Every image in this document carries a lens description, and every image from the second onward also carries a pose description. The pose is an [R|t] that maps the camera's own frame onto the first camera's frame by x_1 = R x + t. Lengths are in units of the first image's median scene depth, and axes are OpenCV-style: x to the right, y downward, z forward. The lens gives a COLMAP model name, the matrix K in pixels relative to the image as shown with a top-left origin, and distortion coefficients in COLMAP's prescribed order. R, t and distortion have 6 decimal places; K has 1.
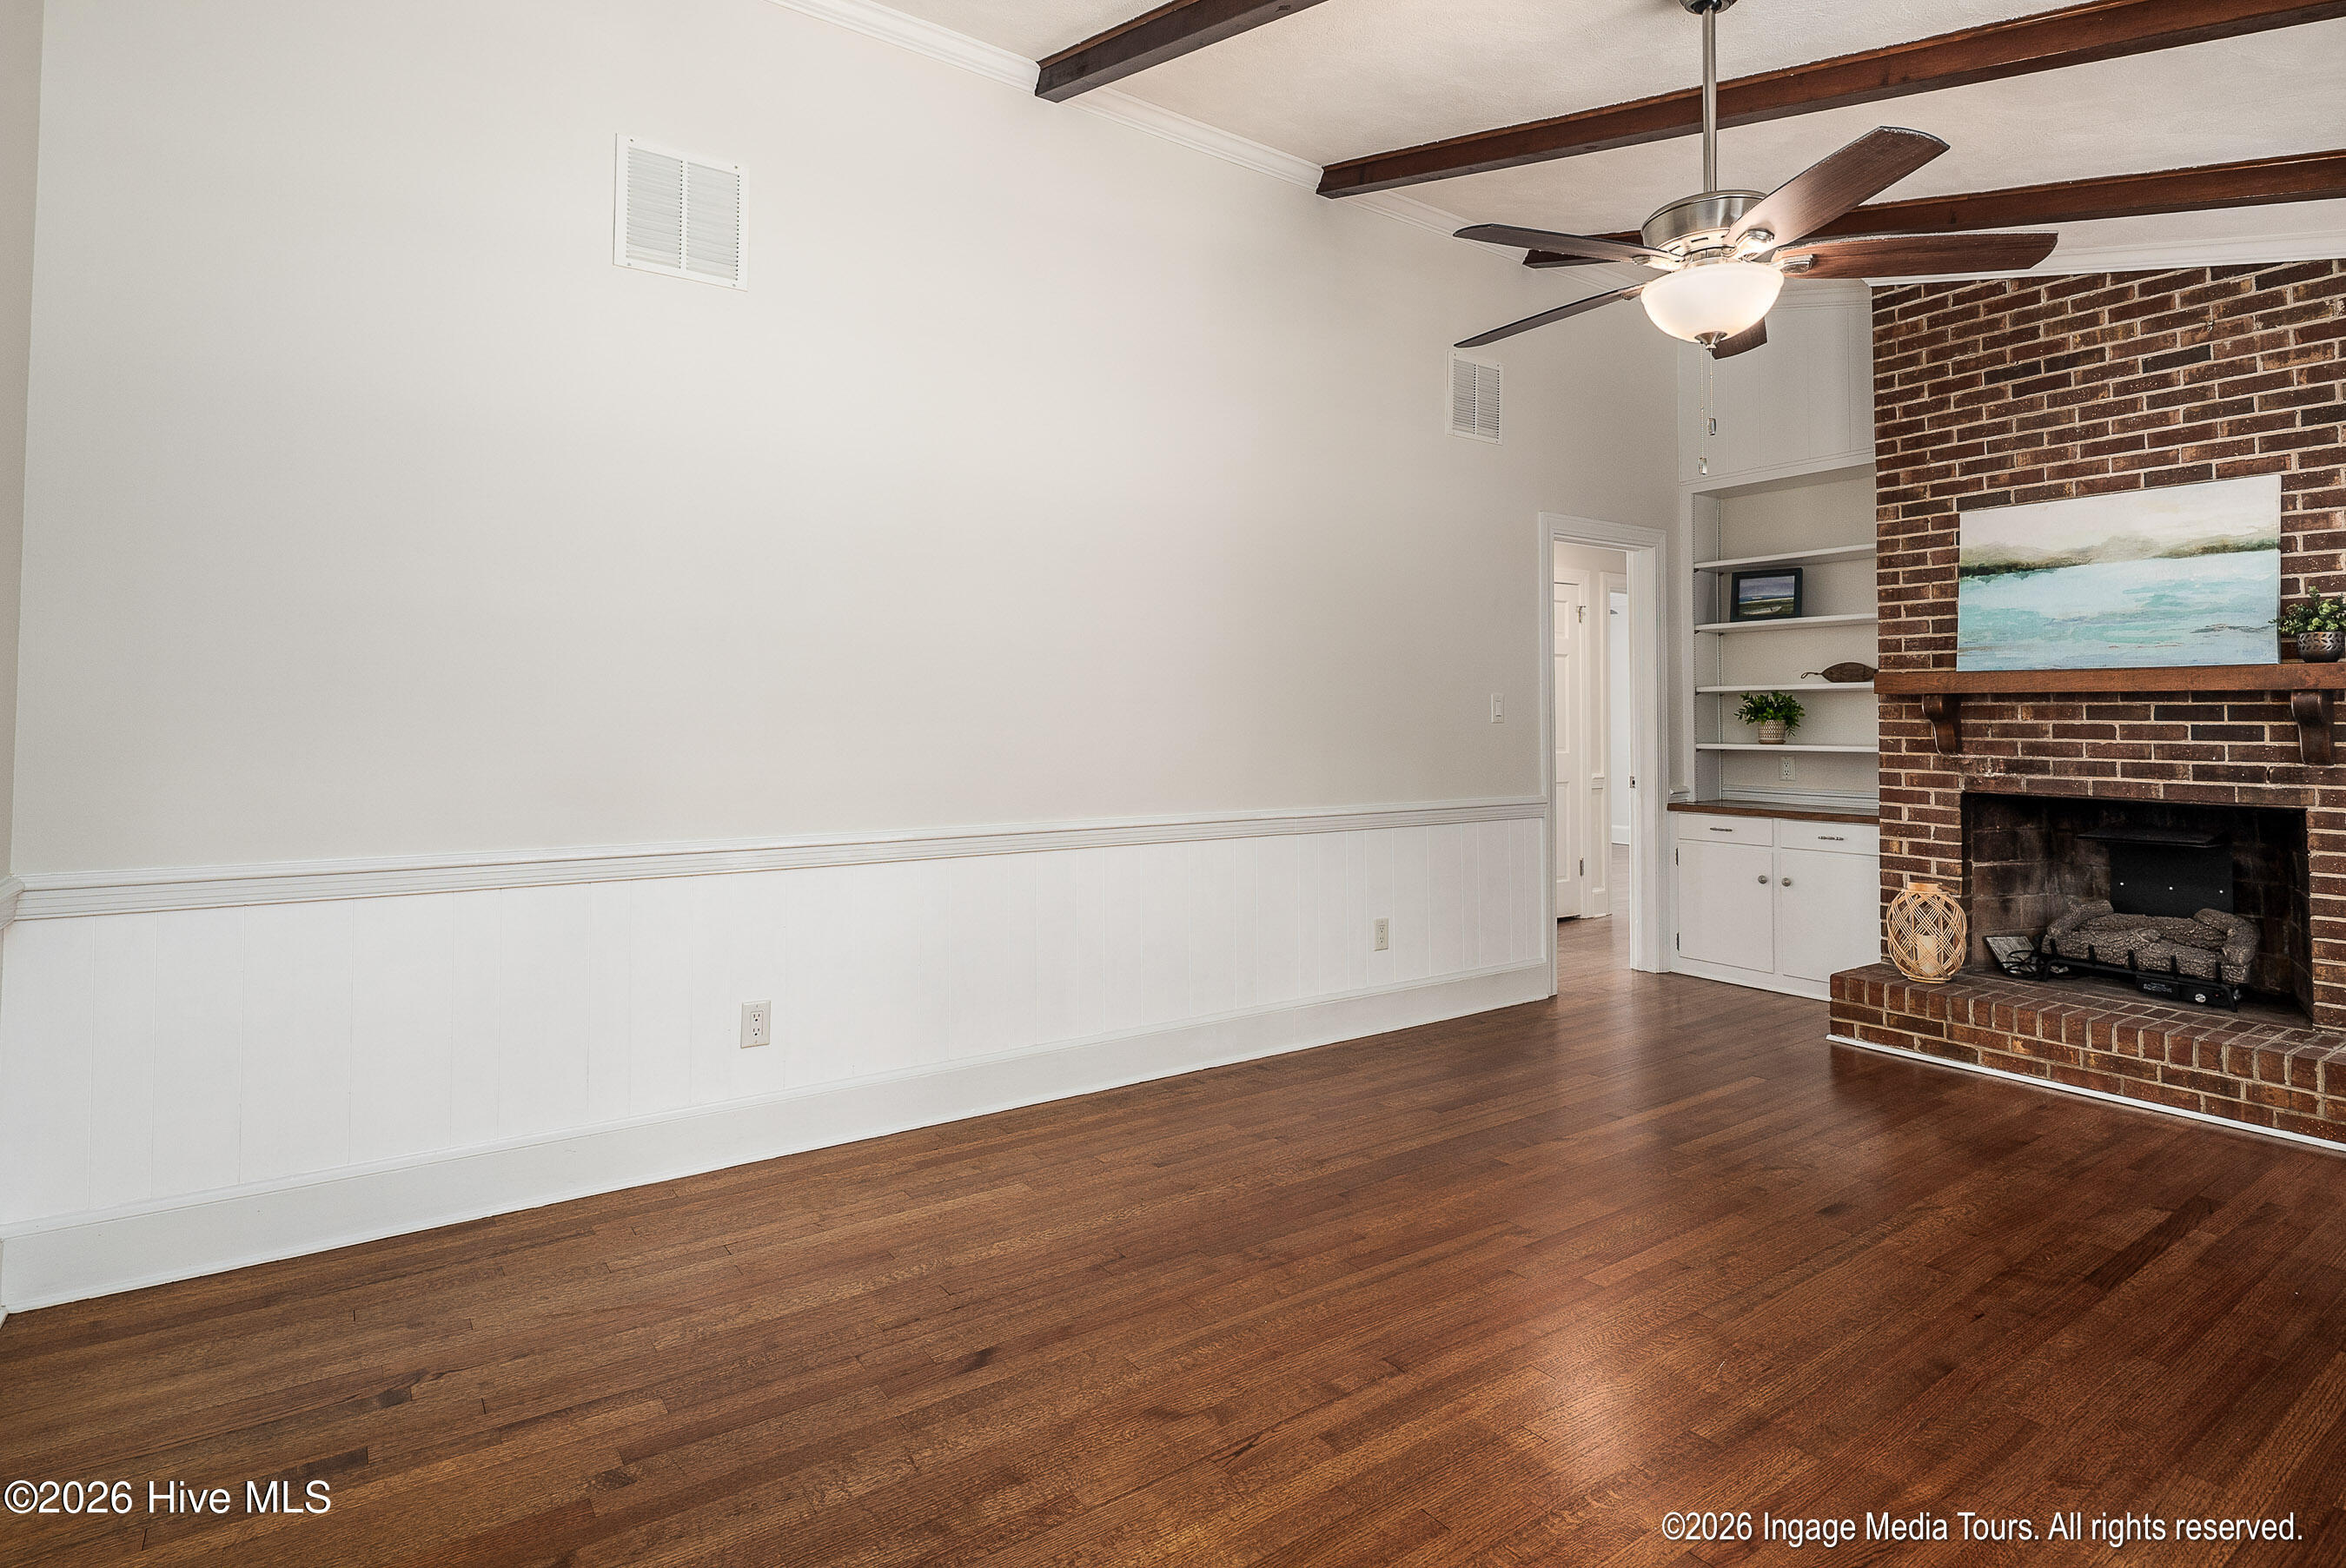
lens RADIAL K [[1173.8, 0, 1126.5], [0, 1173.8, 678.9], [0, 0, 1]] dist [0.007094, -0.006609]
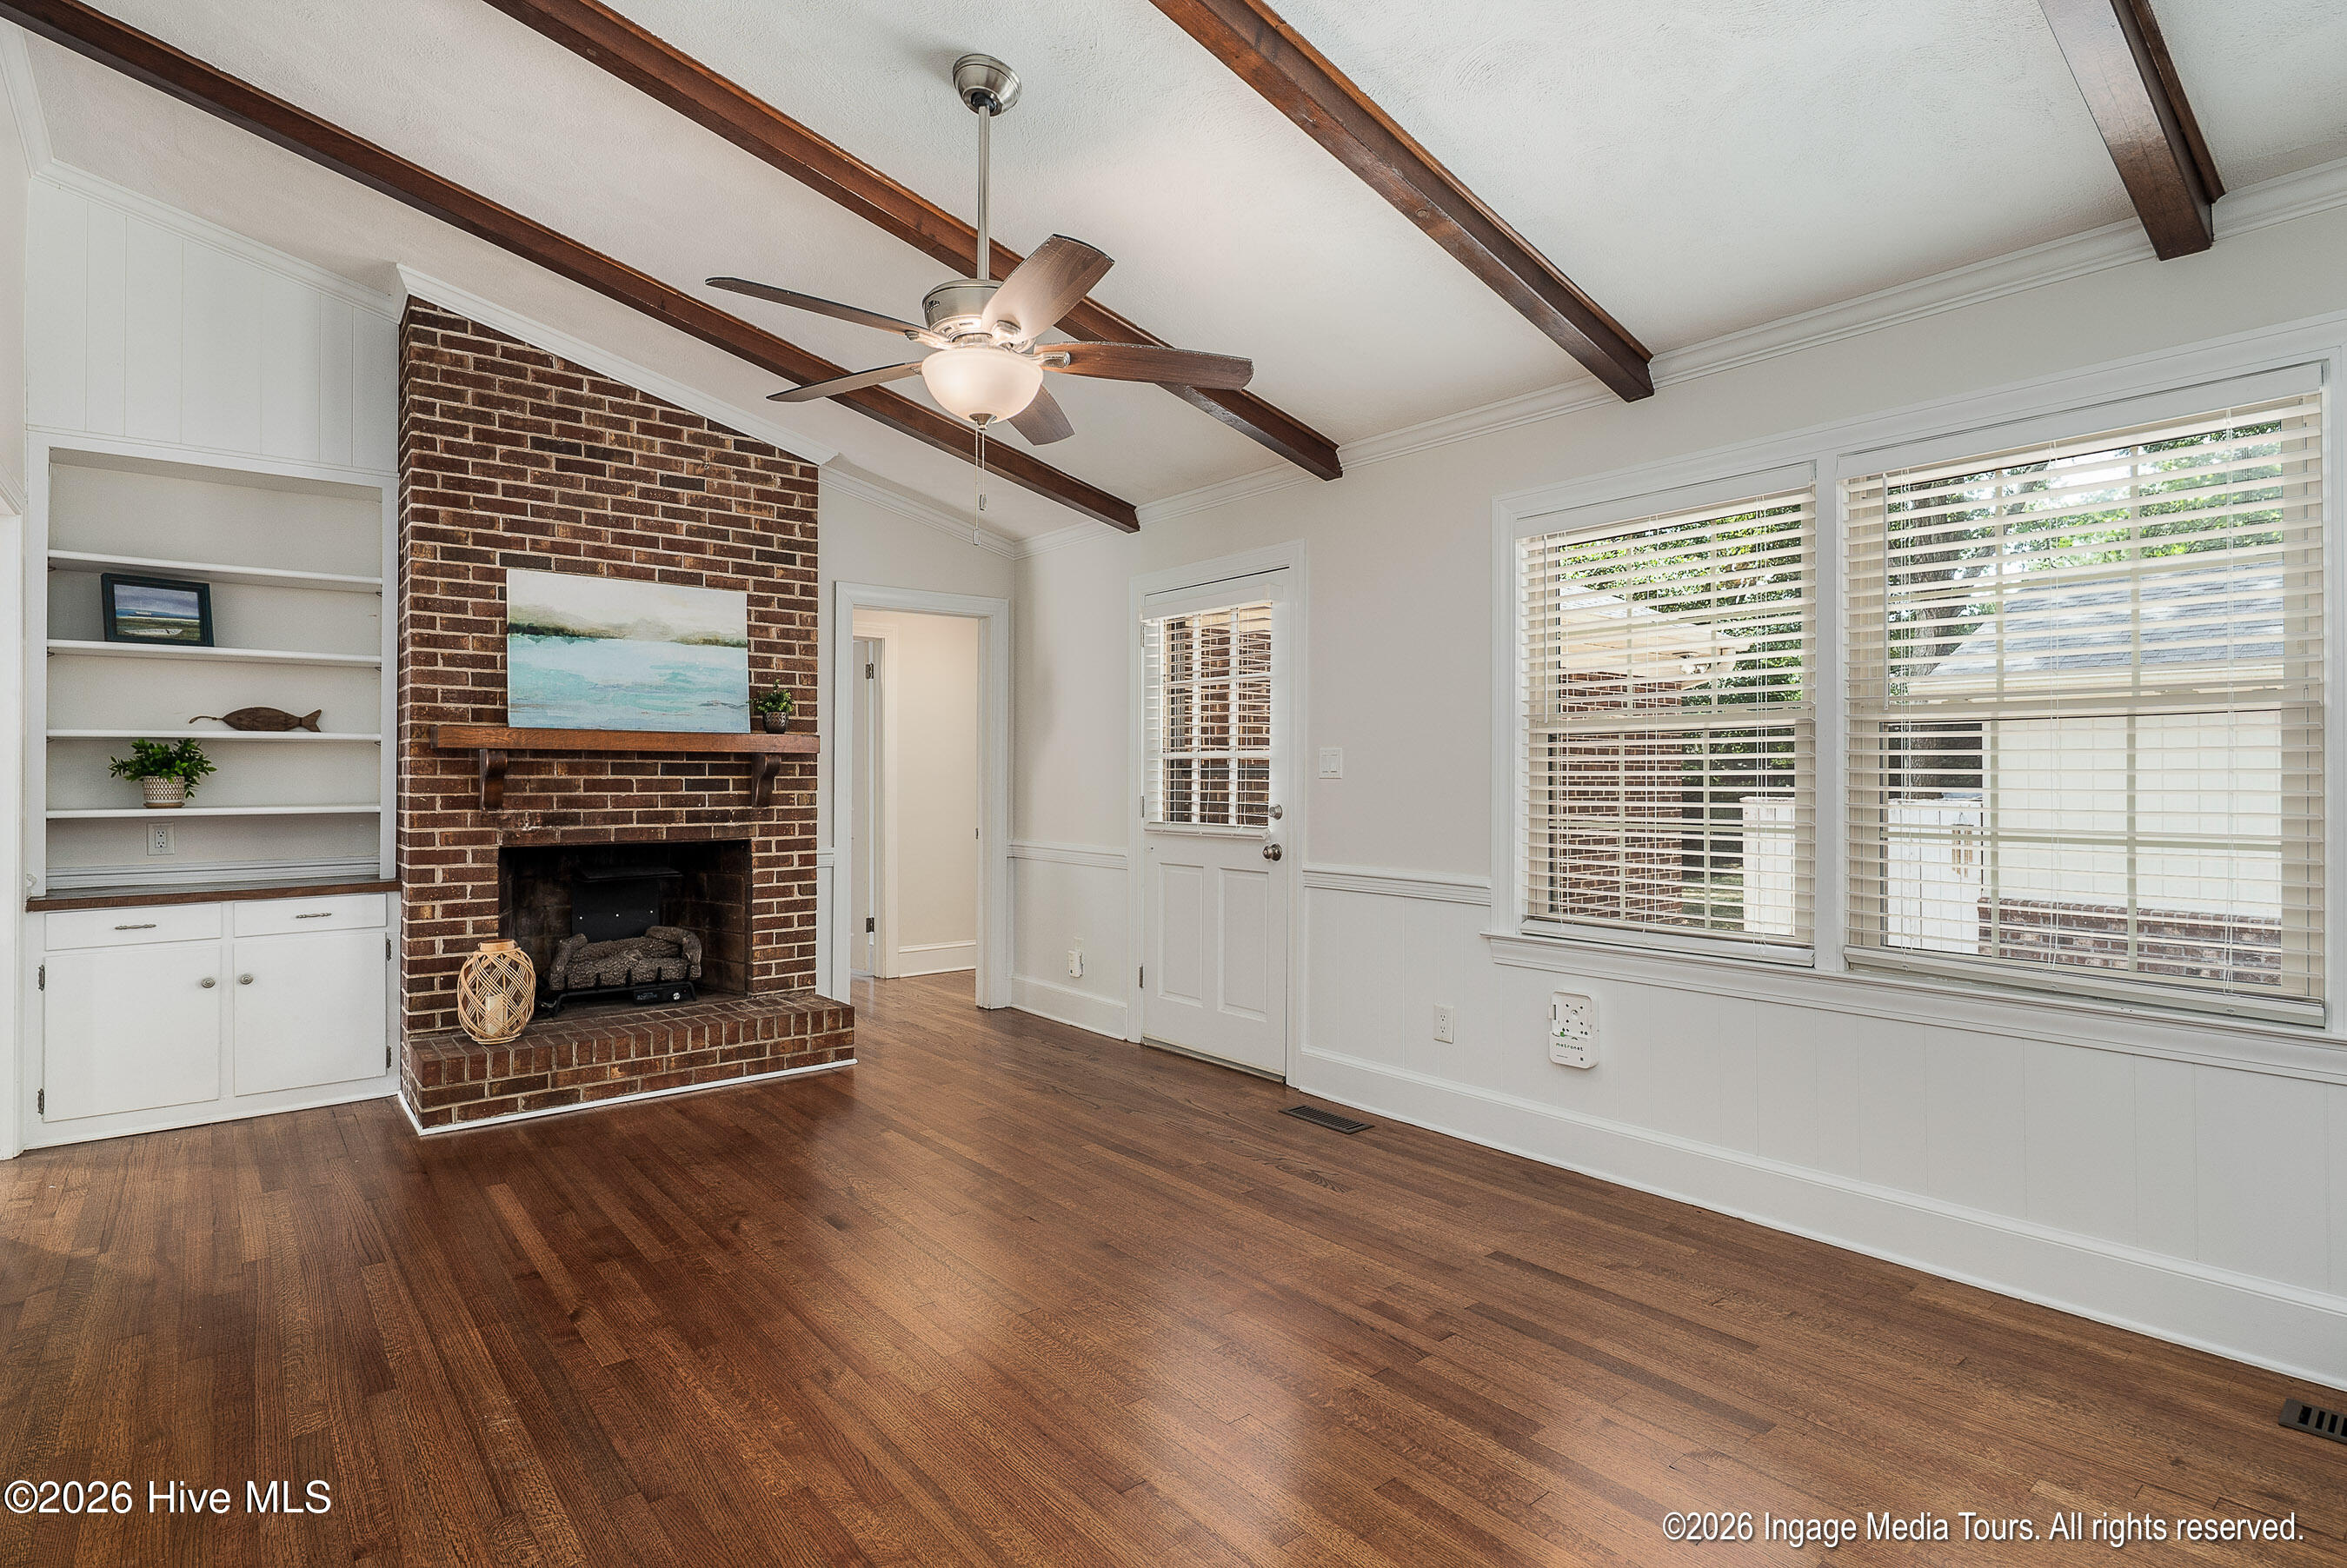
lens RADIAL K [[1174.4, 0, 1154.8], [0, 1174.4, 773.3], [0, 0, 1]] dist [0.007094, -0.006609]
pose [[-0.087893, -0.001707, 0.996128, -0.361114], [-0.032596, 0.999468, -0.001164, 0.017244], [-0.995596, -0.032572, -0.087902, 0.573823]]
